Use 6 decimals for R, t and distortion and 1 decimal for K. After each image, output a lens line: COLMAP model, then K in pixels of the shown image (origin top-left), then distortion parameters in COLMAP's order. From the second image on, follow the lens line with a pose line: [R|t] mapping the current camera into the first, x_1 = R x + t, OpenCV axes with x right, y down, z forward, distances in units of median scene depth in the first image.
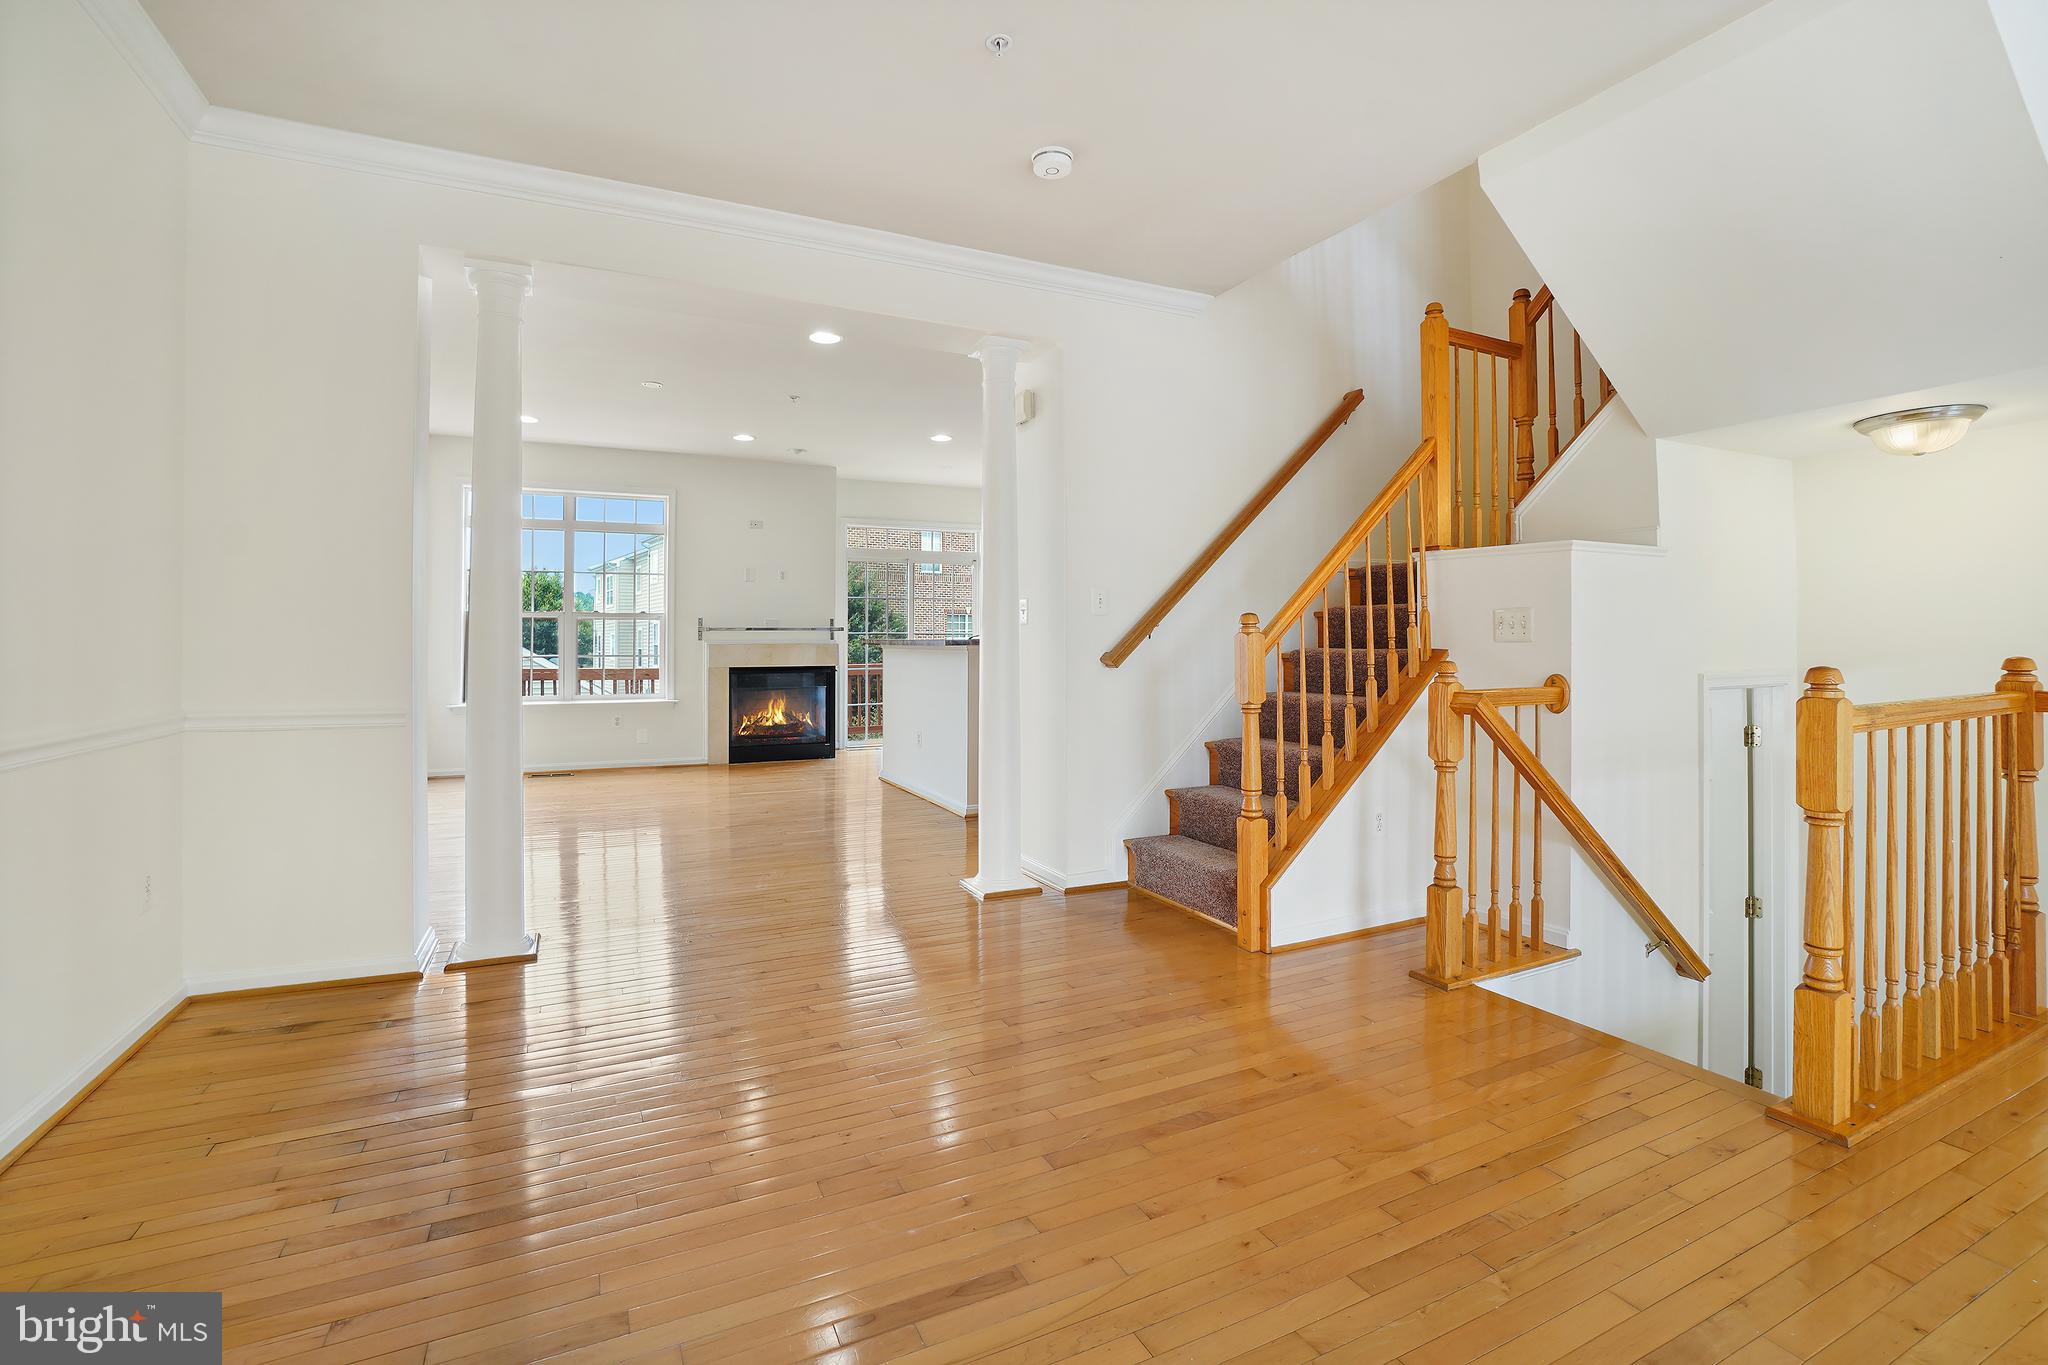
lens RADIAL K [[928.0, 0, 1028.5], [0, 928.0, 638.7], [0, 0, 1]] dist [-0.060957, 0.018097]
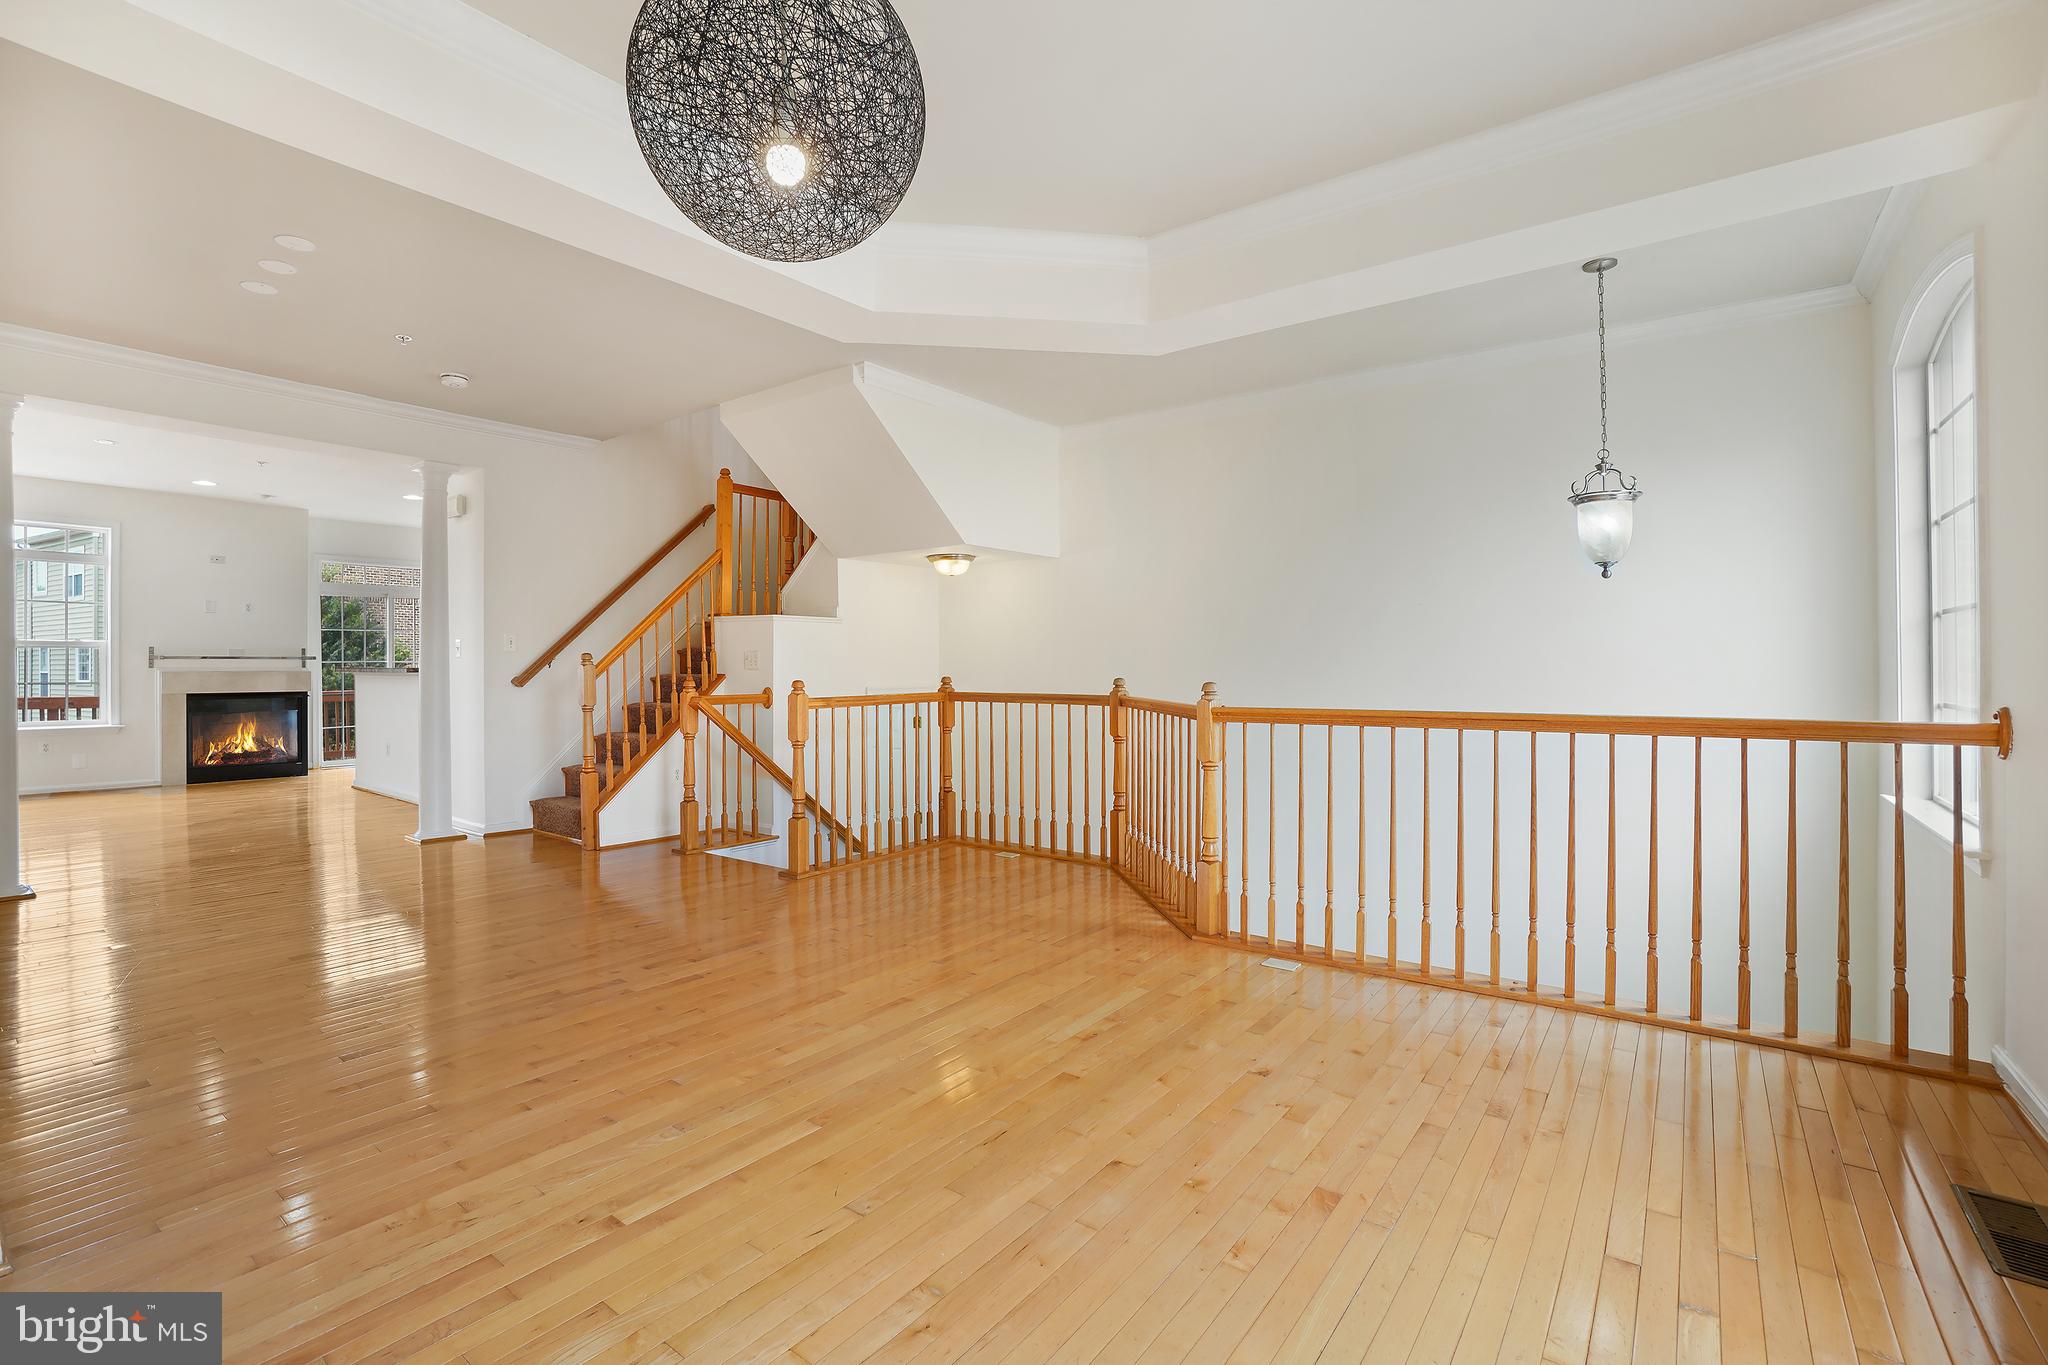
lens RADIAL K [[914.5, 0, 1015.3], [0, 914.5, 671.1], [0, 0, 1]] dist [-0.063383, 0.022266]
pose [[0.896170, -0.001298, 0.443709, 0.156023], [-0.001306, 0.999984, 0.005563, -0.003056], [-0.443709, -0.005564, 0.896154, -0.631974]]
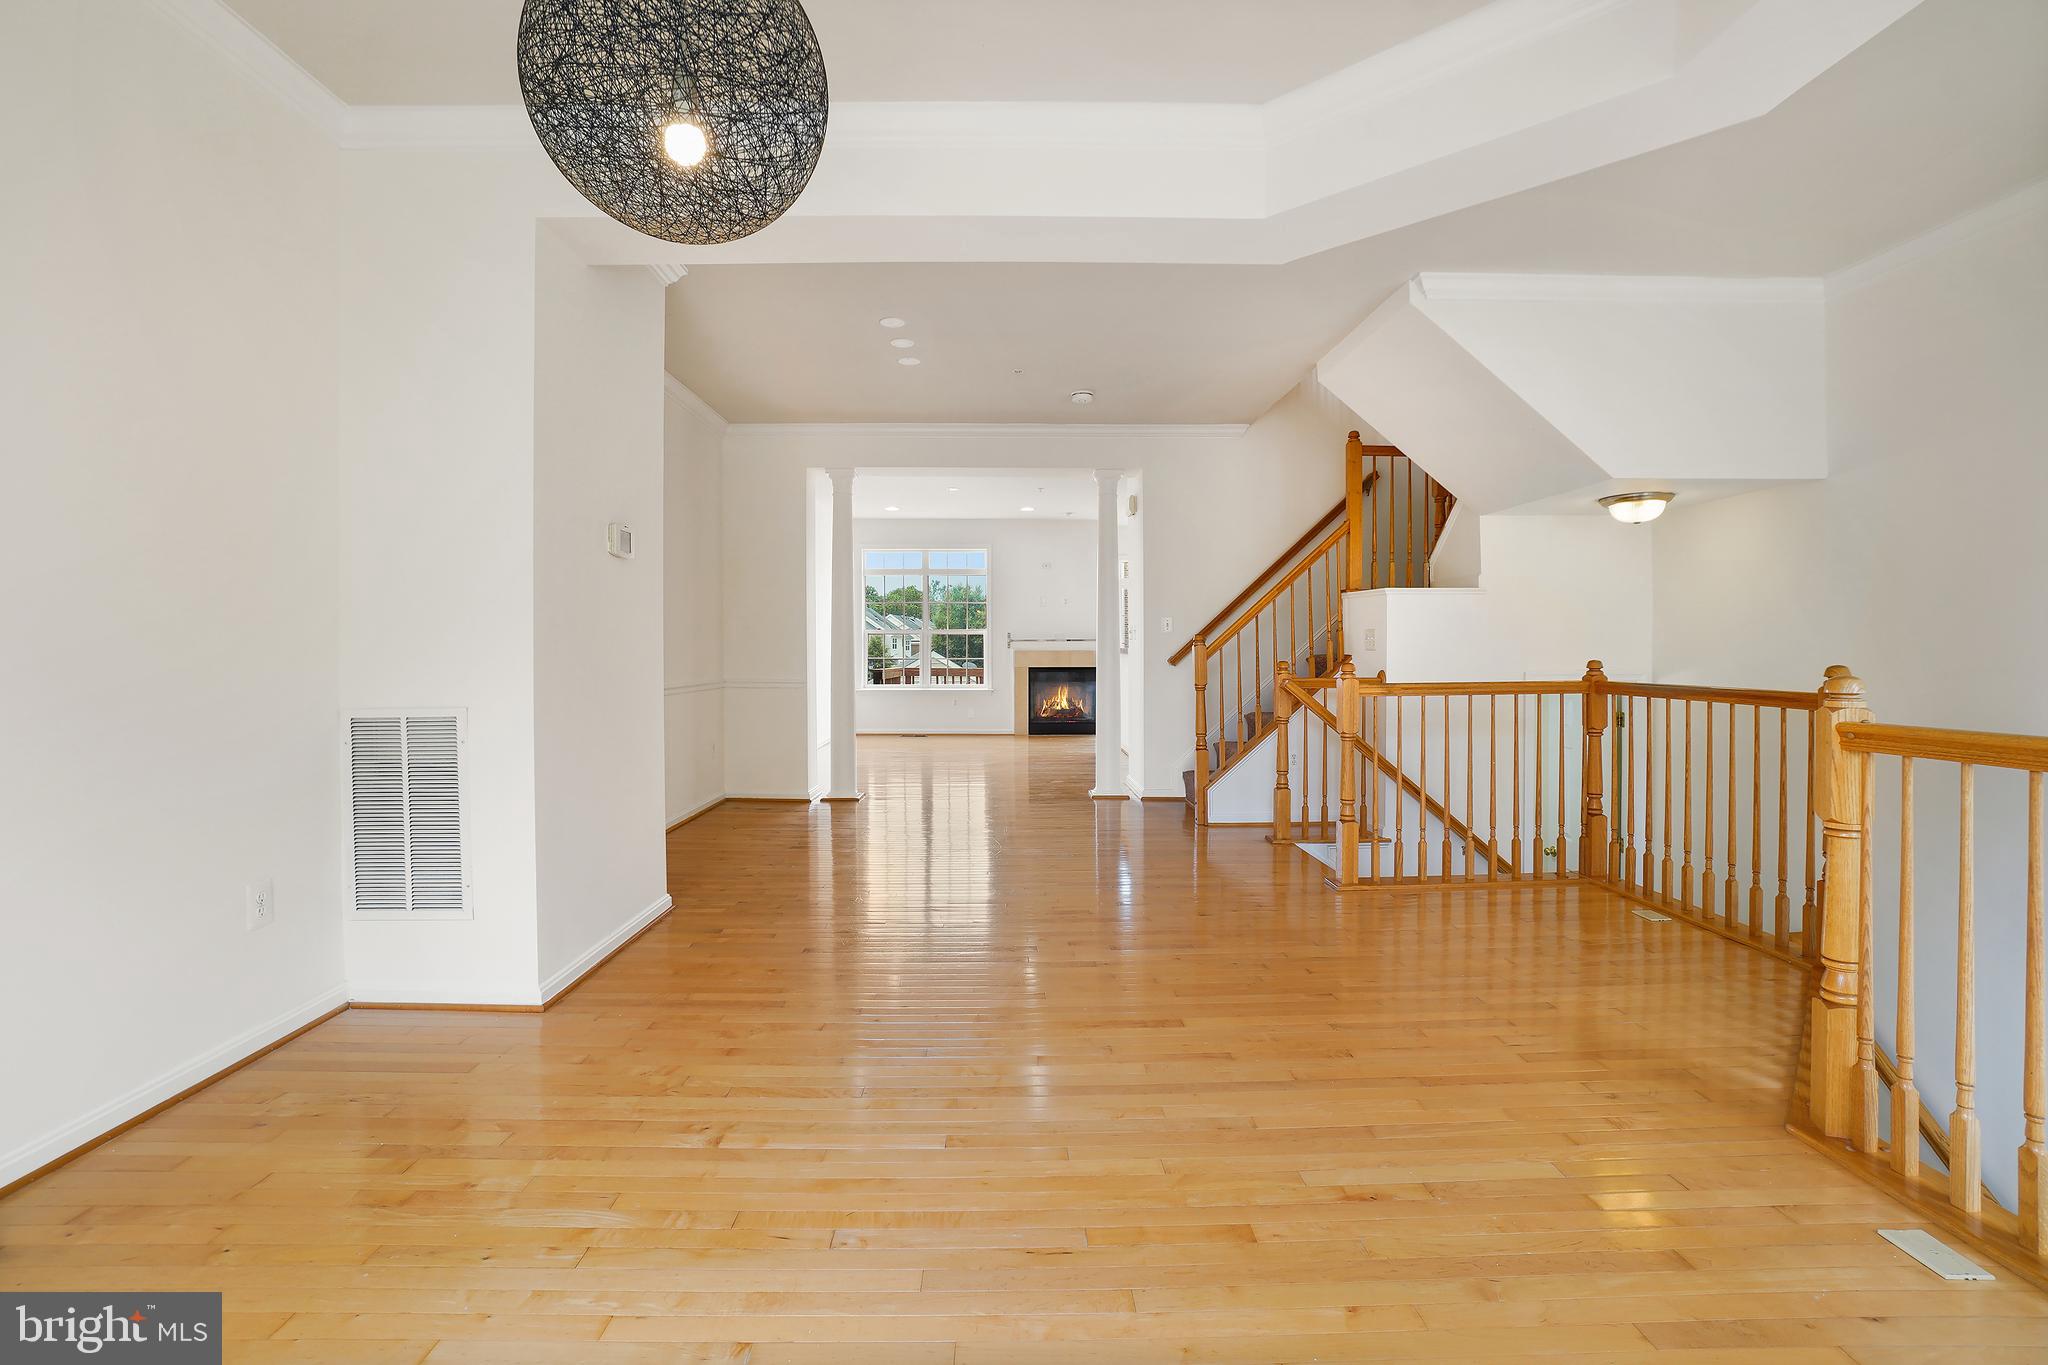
lens RADIAL K [[910.2, 0, 1017.1], [0, 910.2, 664.5], [0, 0, 1]] dist [-0.048440, 0.017966]
pose [[0.906670, 0.006218, -0.421795, 0.489211], [0.003028, 0.999770, 0.021246, -0.005560], [0.421830, -0.020540, 0.906442, -0.541780]]
